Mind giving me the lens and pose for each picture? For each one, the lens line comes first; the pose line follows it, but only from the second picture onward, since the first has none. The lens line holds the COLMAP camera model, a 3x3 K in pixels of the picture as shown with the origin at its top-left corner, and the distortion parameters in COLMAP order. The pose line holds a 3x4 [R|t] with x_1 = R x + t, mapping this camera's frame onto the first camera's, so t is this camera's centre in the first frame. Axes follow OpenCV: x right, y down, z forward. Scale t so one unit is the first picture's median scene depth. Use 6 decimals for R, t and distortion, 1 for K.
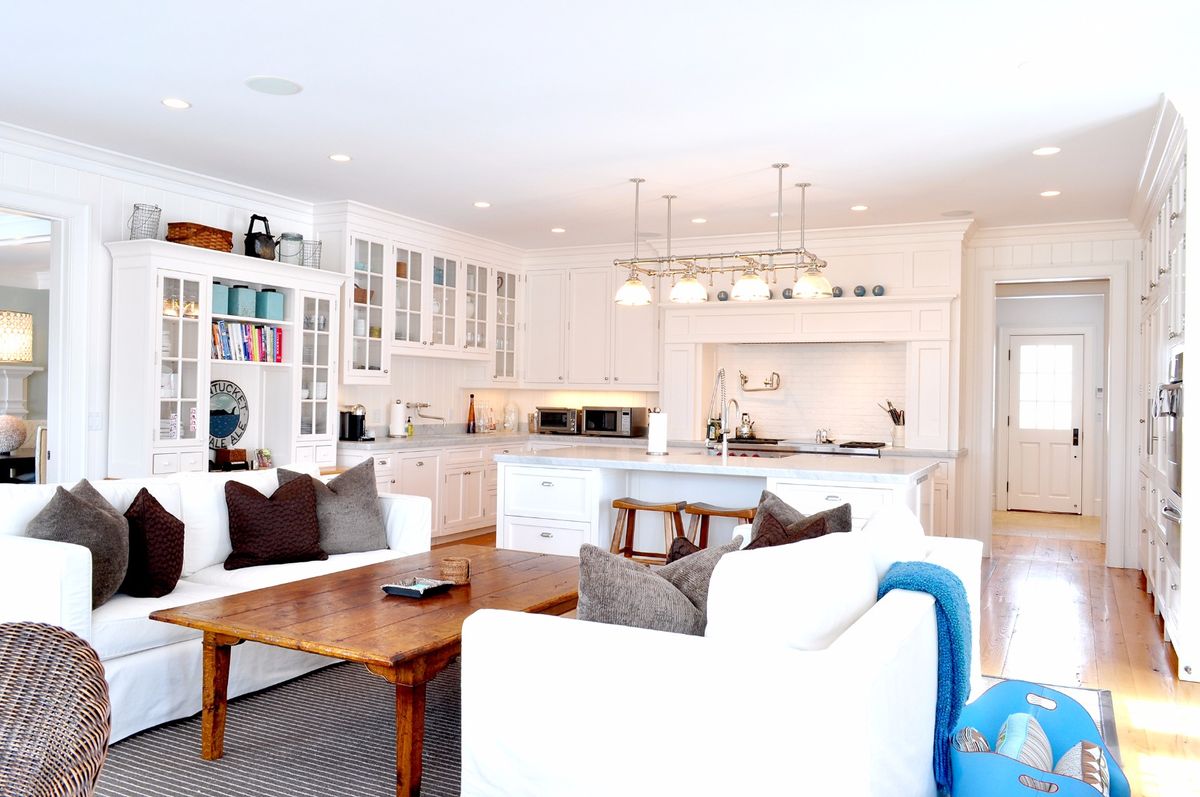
lens RADIAL K [[926.6, 0, 635.9], [0, 926.6, 386.4], [0, 0, 1]] dist [0.007203, -0.003216]
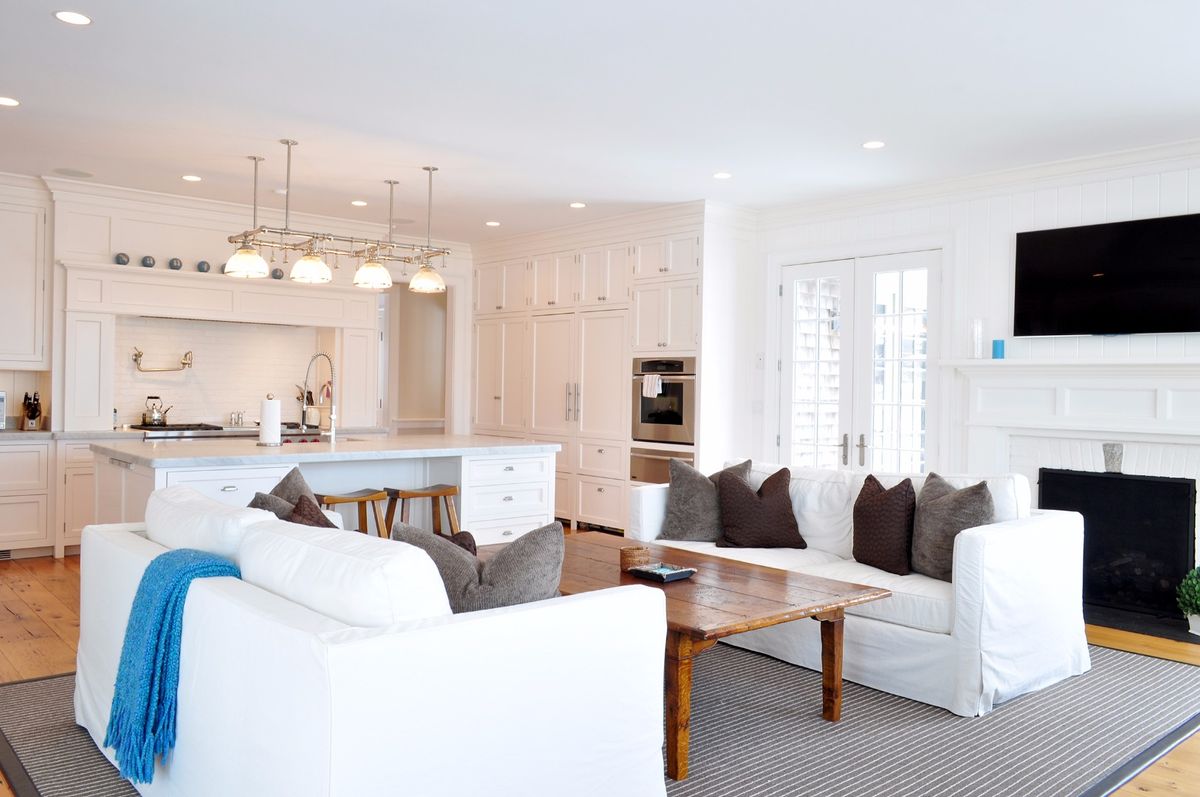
lens RADIAL K [[926.6, 0, 606.2], [0, 926.6, 397.3], [0, 0, 1]] dist [0.007203, -0.003216]
pose [[0.404984, -0.018905, 0.914128, -0.633663], [-0.022433, 0.999280, 0.030604, -0.008672], [-0.914049, -0.032900, 0.404268, 0.309083]]
